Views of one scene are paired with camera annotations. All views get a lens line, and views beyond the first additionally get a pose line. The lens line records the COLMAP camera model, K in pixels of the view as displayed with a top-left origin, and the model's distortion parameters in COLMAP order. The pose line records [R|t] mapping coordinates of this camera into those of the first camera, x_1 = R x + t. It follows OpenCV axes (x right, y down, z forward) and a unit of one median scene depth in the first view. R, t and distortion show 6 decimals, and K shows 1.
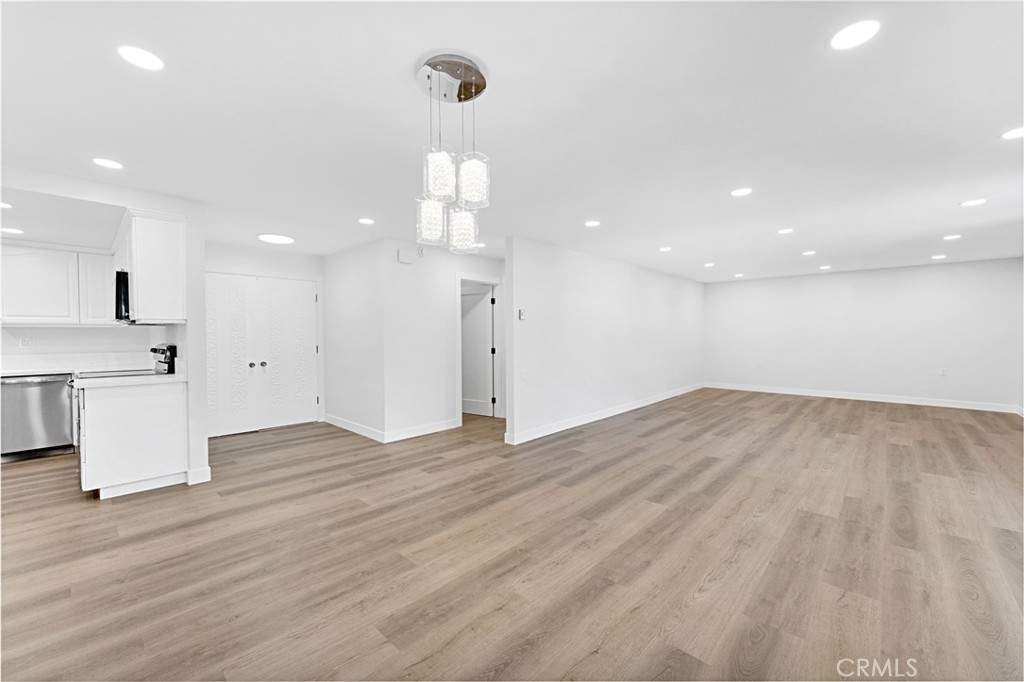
lens RADIAL K [[407.4, 0, 505.3], [0, 407.4, 341.3], [0, 0, 1]] dist [0.000763, 0.000339]
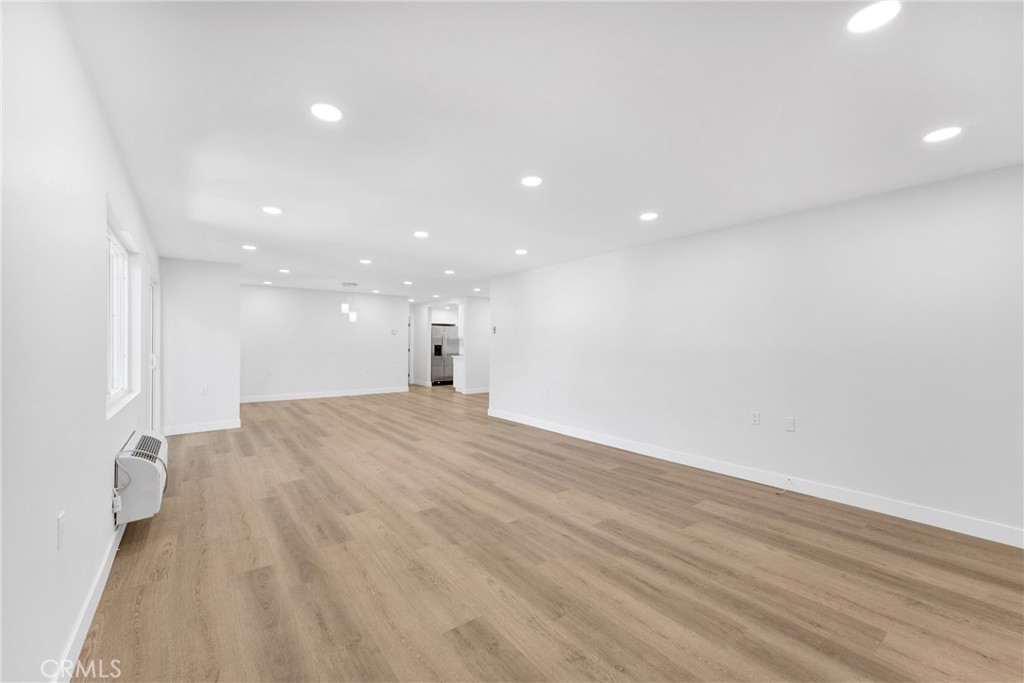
lens RADIAL K [[407.4, 0, 505.3], [0, 407.4, 341.8], [0, 0, 1]] dist [0.000763, 0.000339]
pose [[-0.156996, 0.002279, -0.987597, 1.859156], [-0.025420, 0.999657, 0.006348, -0.042174], [0.987272, 0.026101, -0.156885, 1.570449]]
